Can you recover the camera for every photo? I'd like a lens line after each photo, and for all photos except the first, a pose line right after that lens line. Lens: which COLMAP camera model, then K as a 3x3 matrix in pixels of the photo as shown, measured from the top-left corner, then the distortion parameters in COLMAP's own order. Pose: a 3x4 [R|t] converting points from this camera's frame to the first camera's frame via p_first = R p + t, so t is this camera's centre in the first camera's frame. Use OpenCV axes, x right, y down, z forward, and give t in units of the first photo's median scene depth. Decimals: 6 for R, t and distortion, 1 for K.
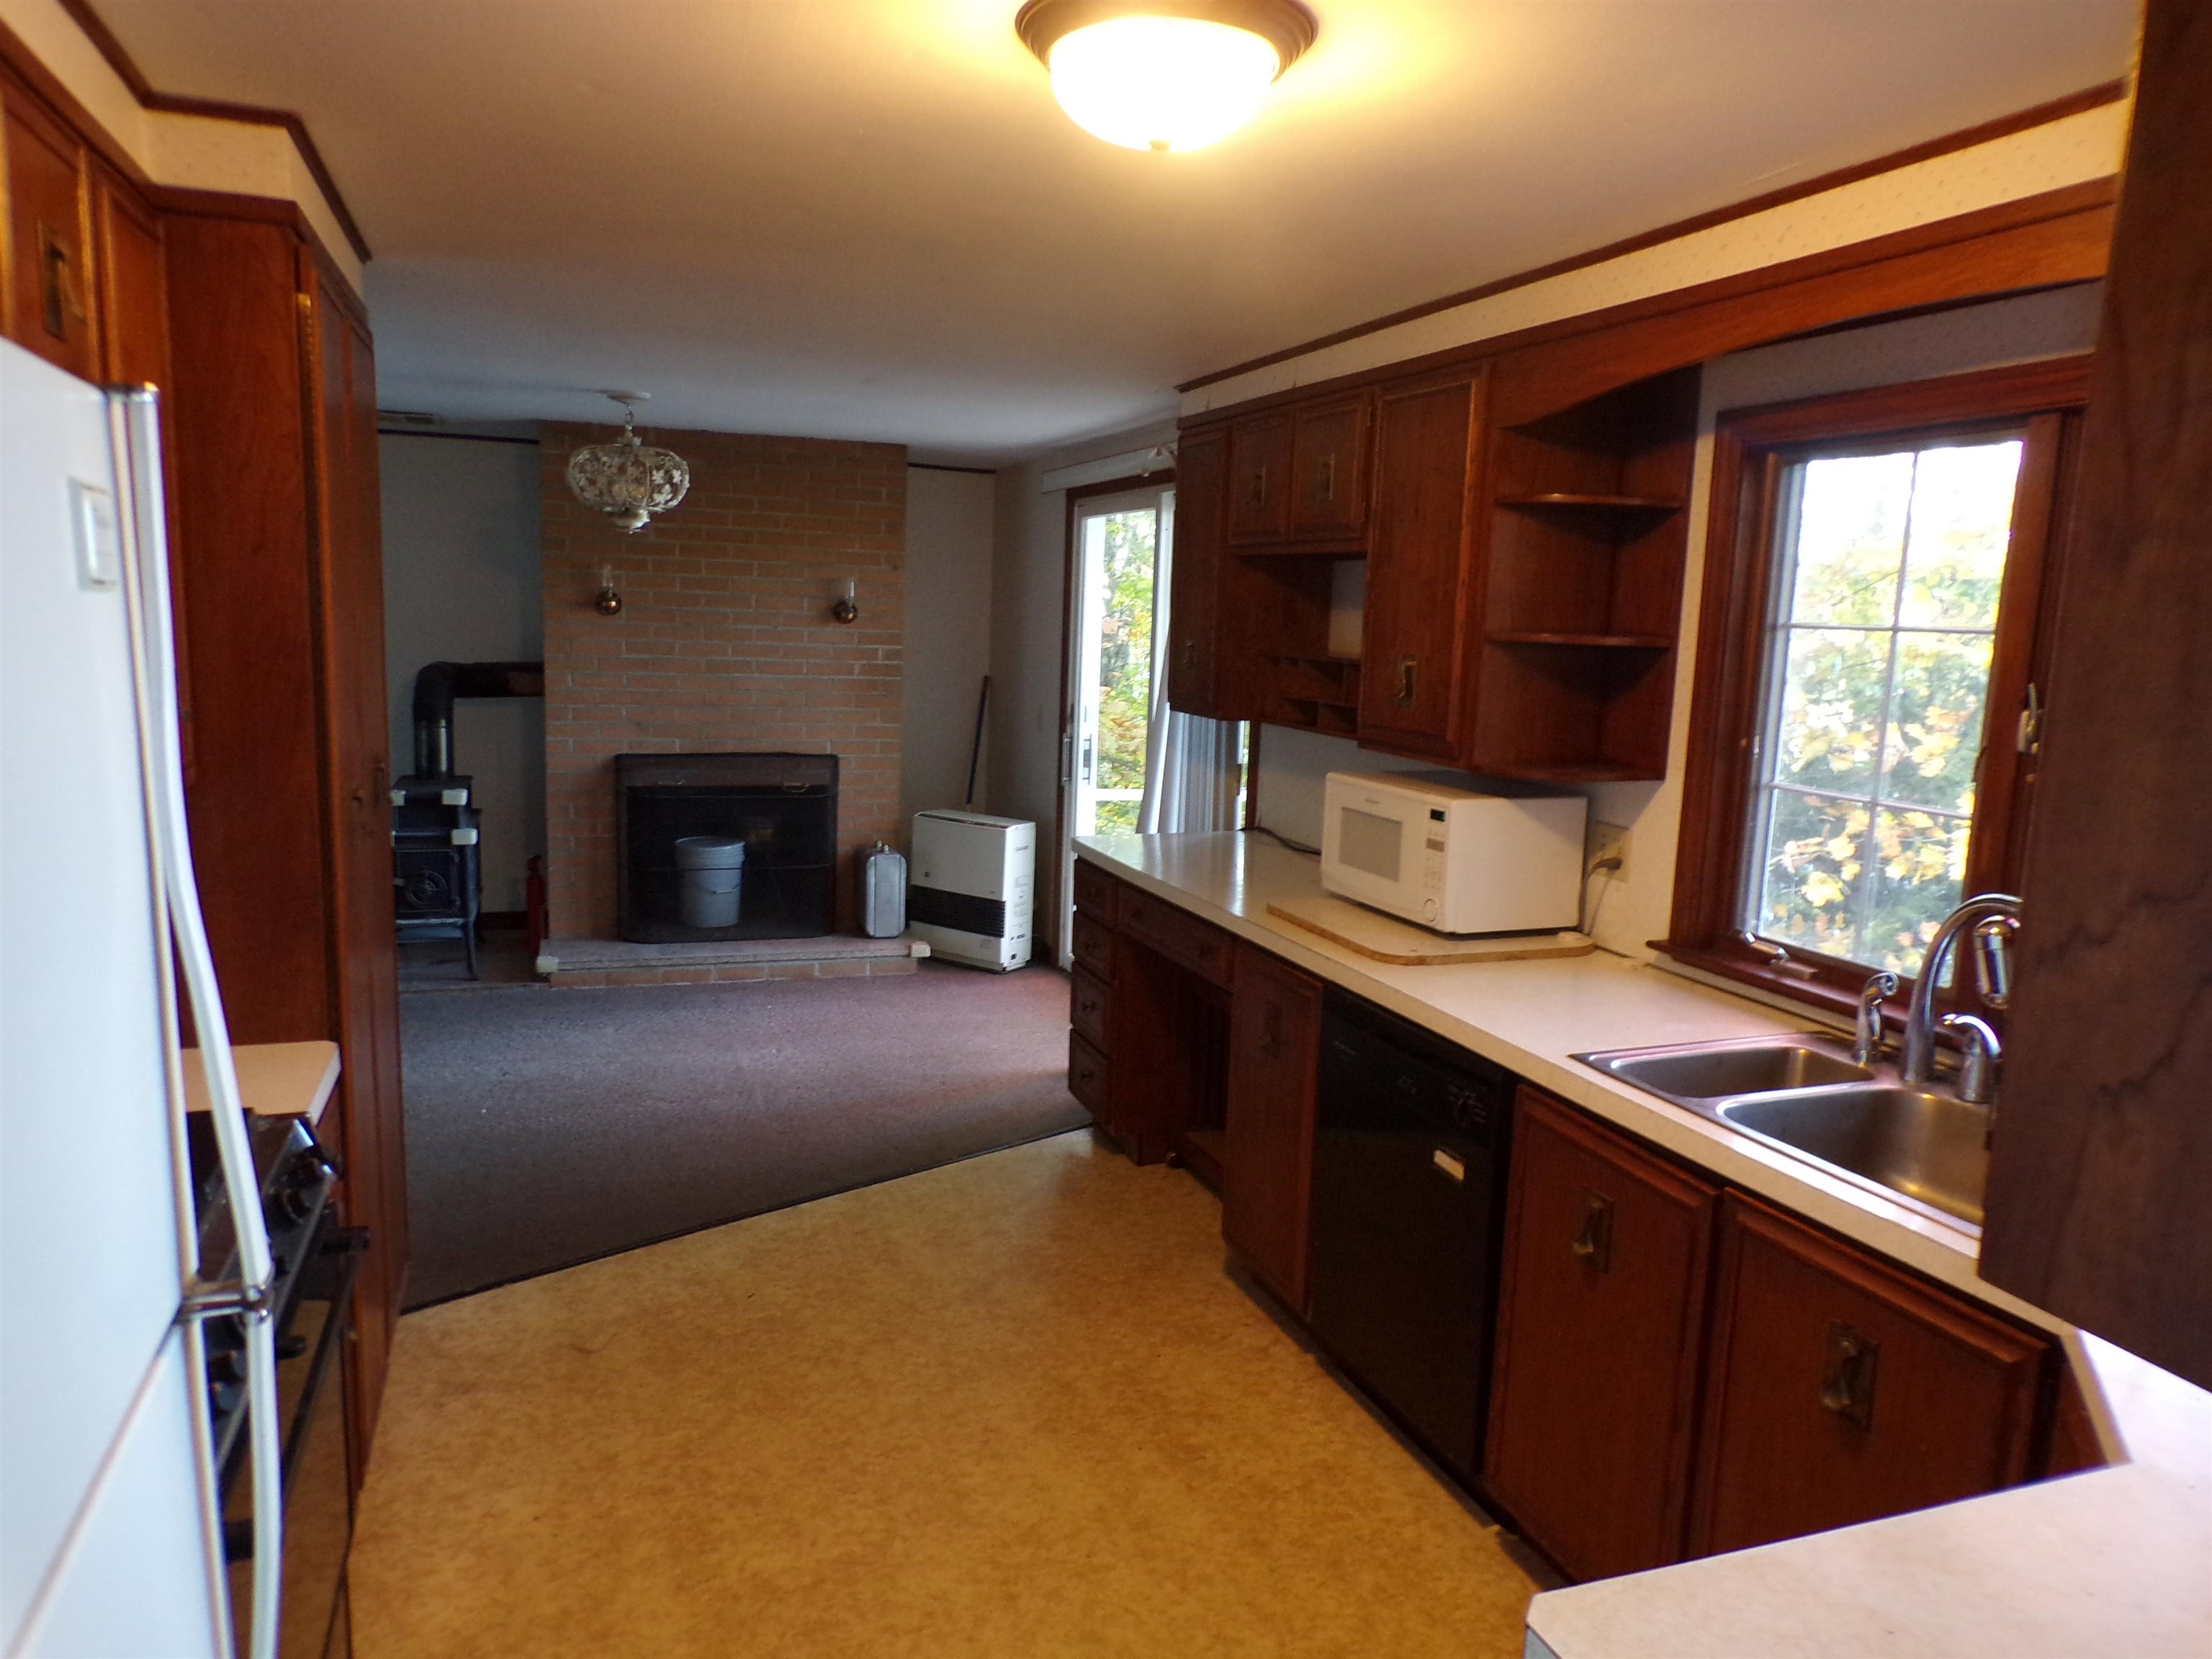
lens RADIAL K [[1518.6, 0, 1105.1], [0, 1518.6, 863.5], [0, 0, 1]] dist [-0.003514, 0.000560]
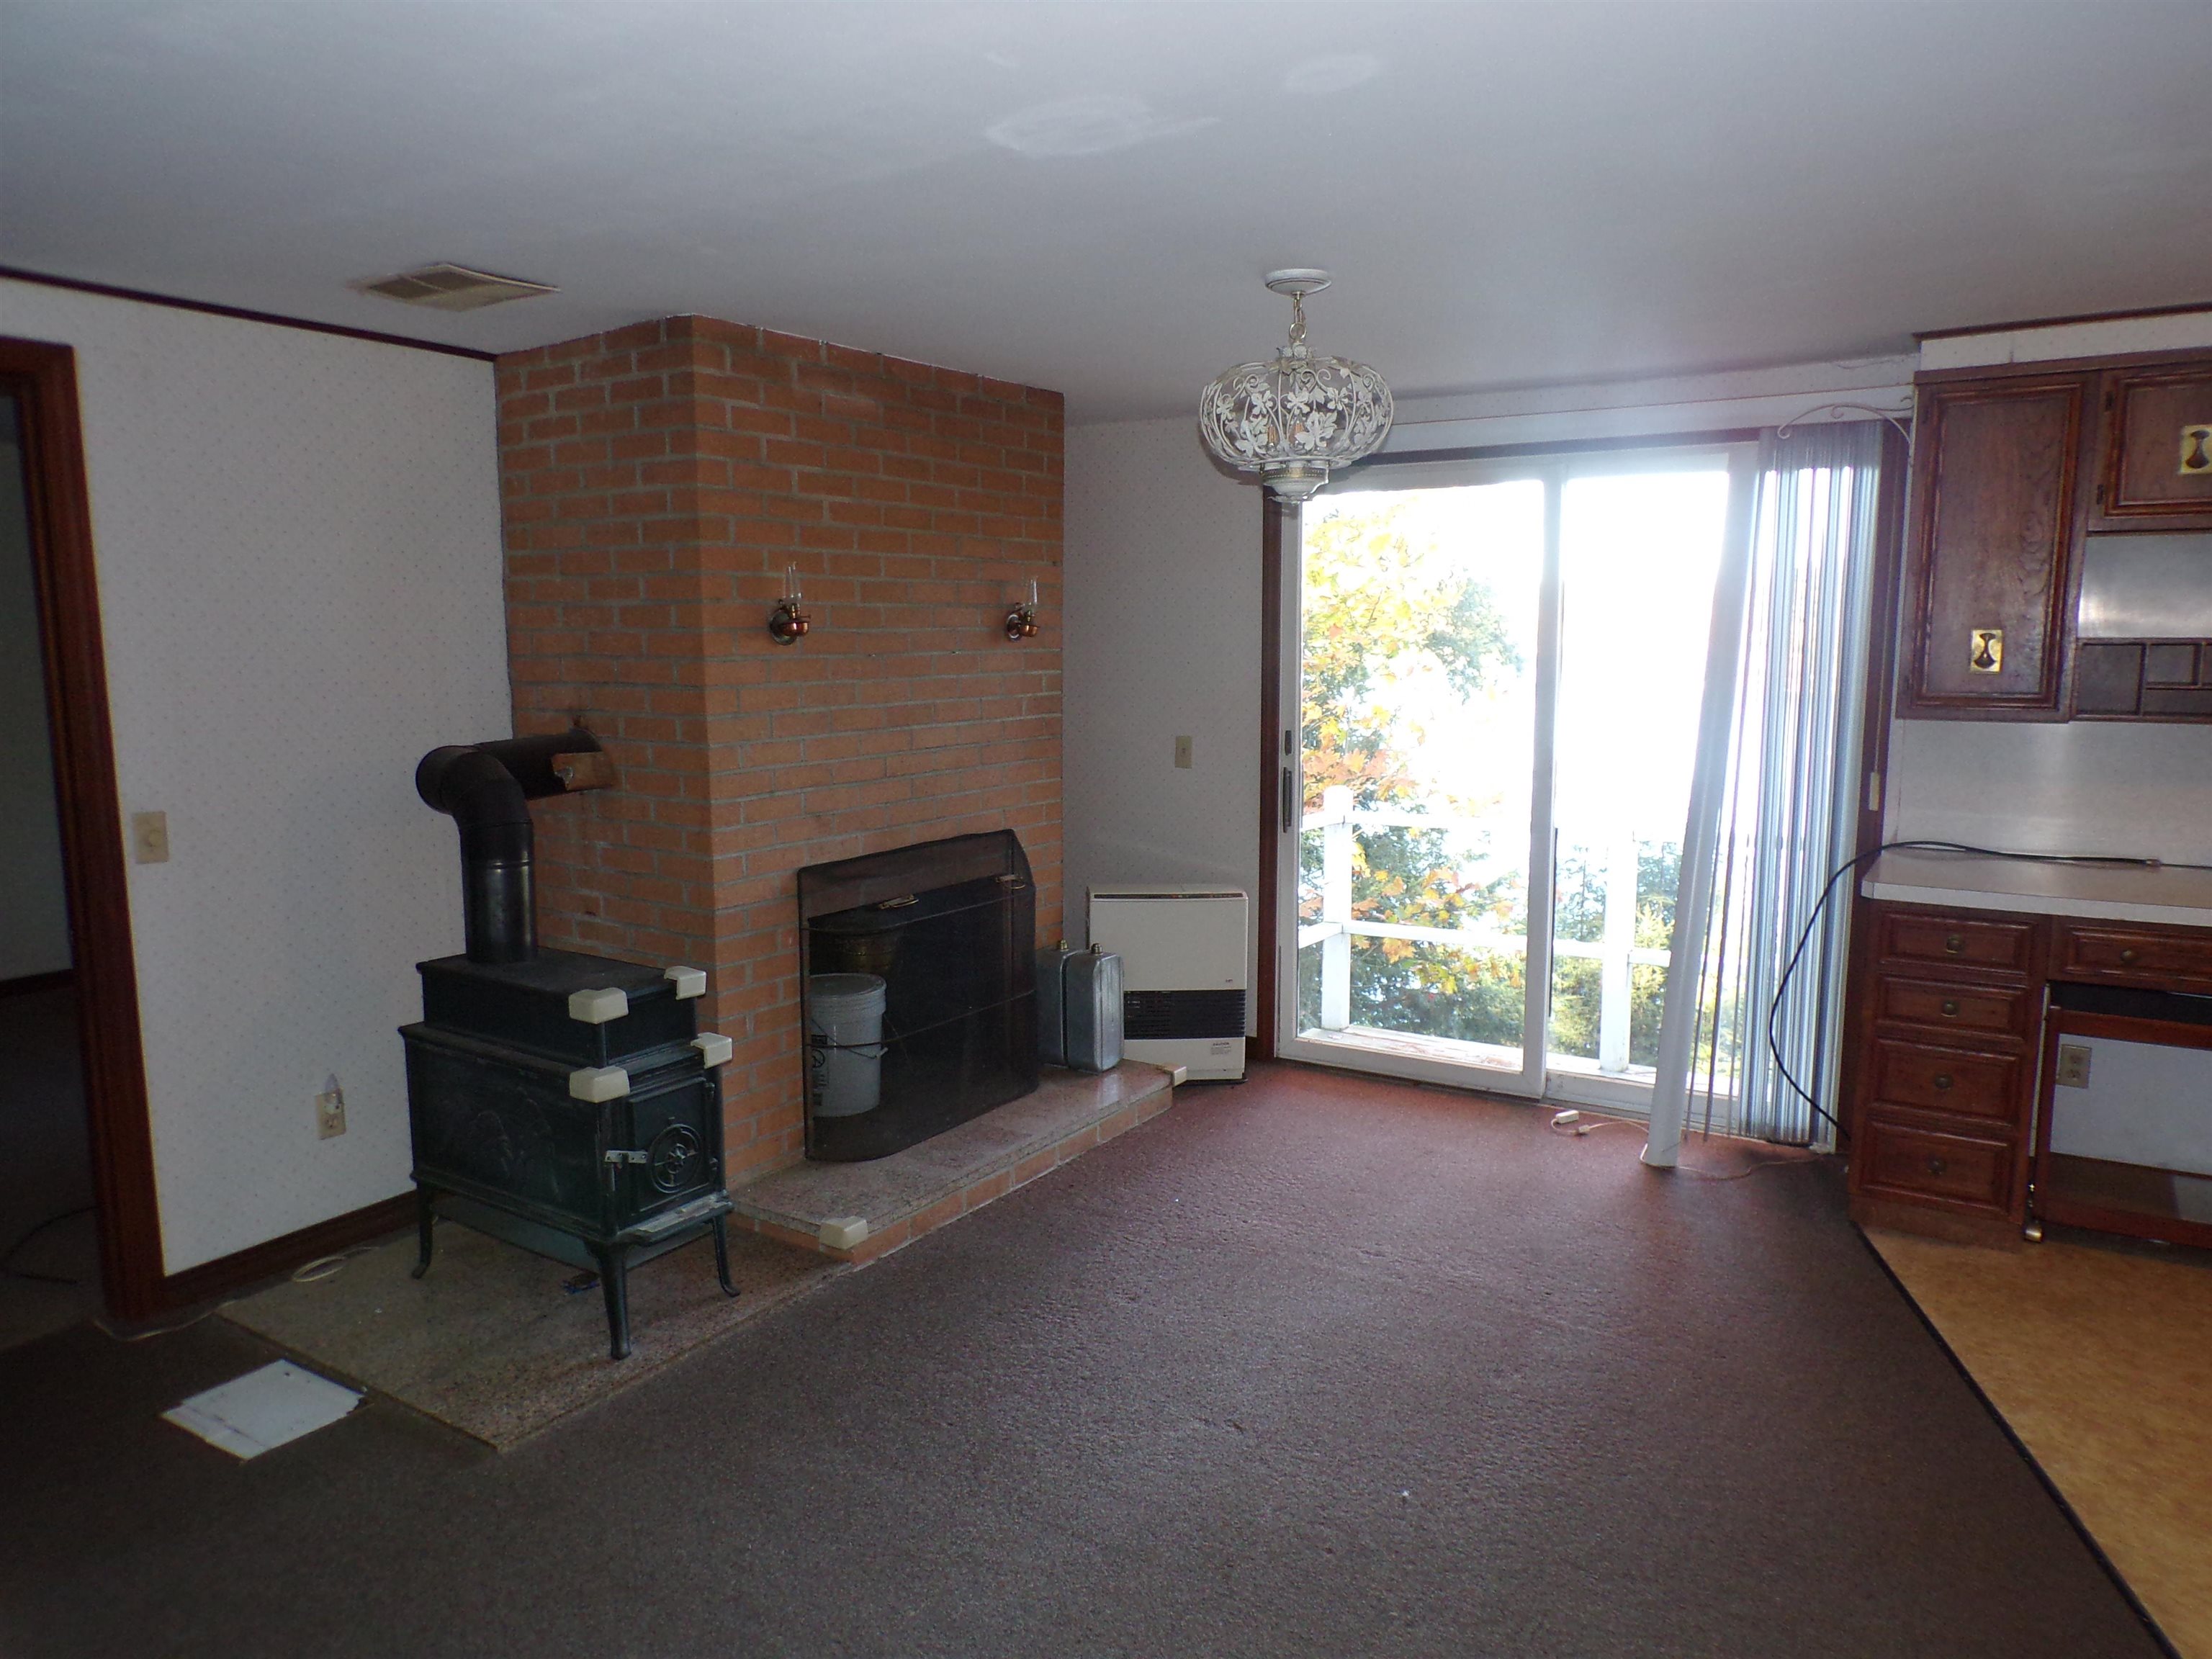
lens RADIAL K [[1512.4, 0, 1108.1], [0, 1512.4, 845.7], [0, 0, 1]] dist [0.000959, 0.001471]
pose [[0.783914, -0.128462, 0.607434, -0.593448], [0.135328, 0.990191, 0.034764, -0.085335], [-0.605941, 0.054950, 0.793609, 0.431376]]
